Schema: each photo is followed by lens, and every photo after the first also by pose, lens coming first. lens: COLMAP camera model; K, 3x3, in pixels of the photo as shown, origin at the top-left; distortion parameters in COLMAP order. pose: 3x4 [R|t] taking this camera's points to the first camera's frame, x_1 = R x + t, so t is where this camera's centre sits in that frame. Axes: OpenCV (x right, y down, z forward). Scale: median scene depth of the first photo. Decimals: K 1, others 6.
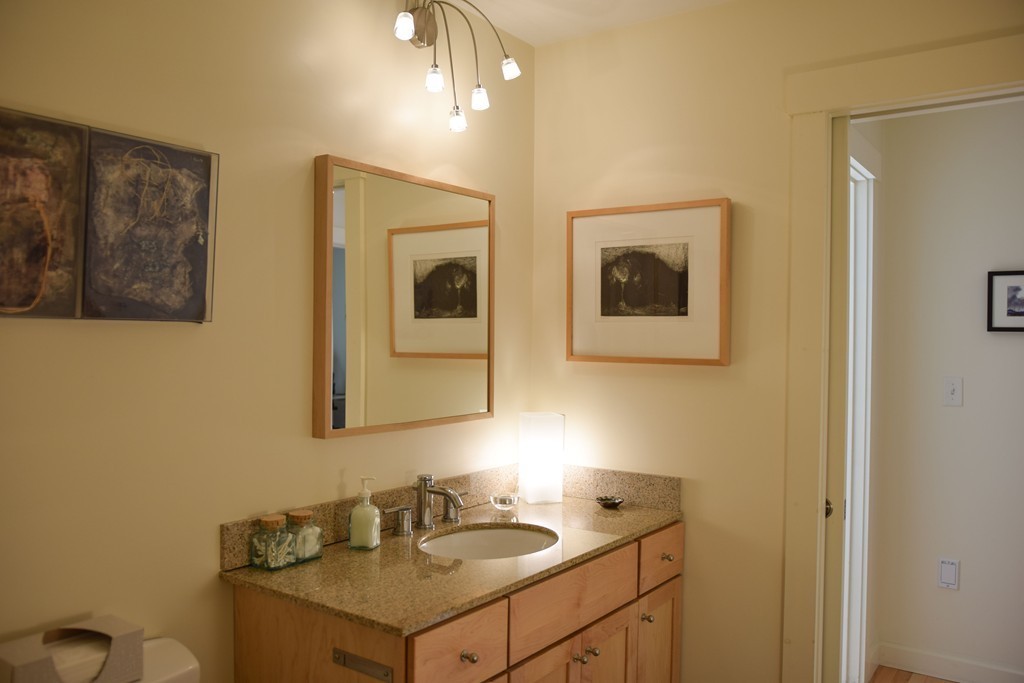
lens RADIAL K [[814.0, 0, 509.6], [0, 814.0, 339.5], [0, 0, 1]] dist [-0.063675, 0.019230]
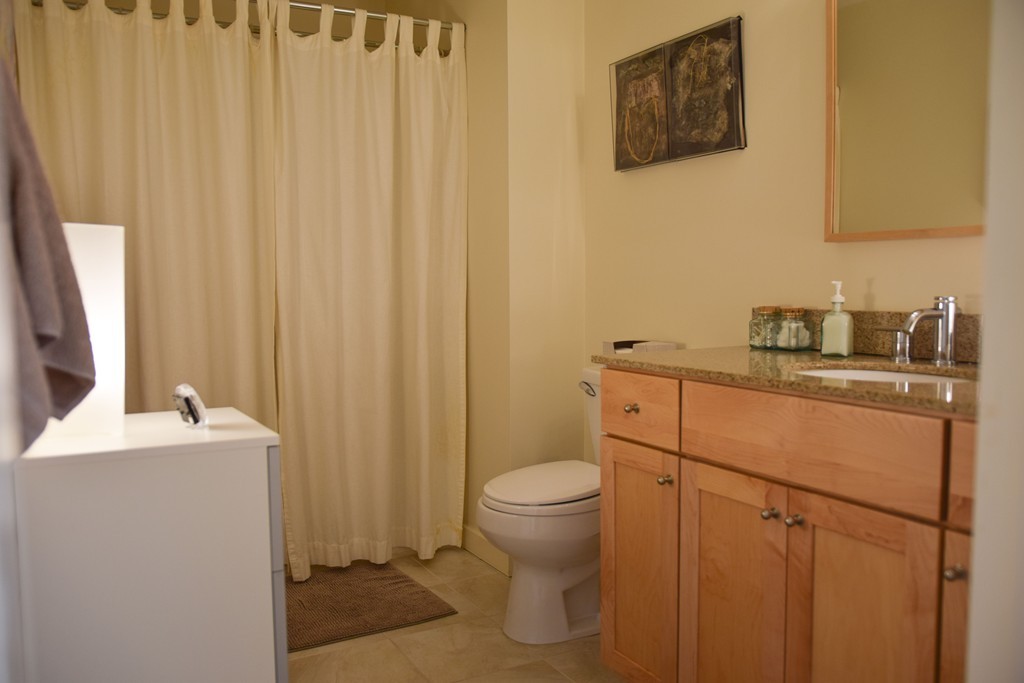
lens RADIAL K [[814.0, 0, 510.7], [0, 814.0, 343.5], [0, 0, 1]] dist [-0.063675, 0.019230]
pose [[-0.436453, 0.060187, -0.897712, 1.029220], [0.004712, 0.997899, 0.064613, 0.219605], [0.899715, 0.023971, -0.435819, 1.309589]]
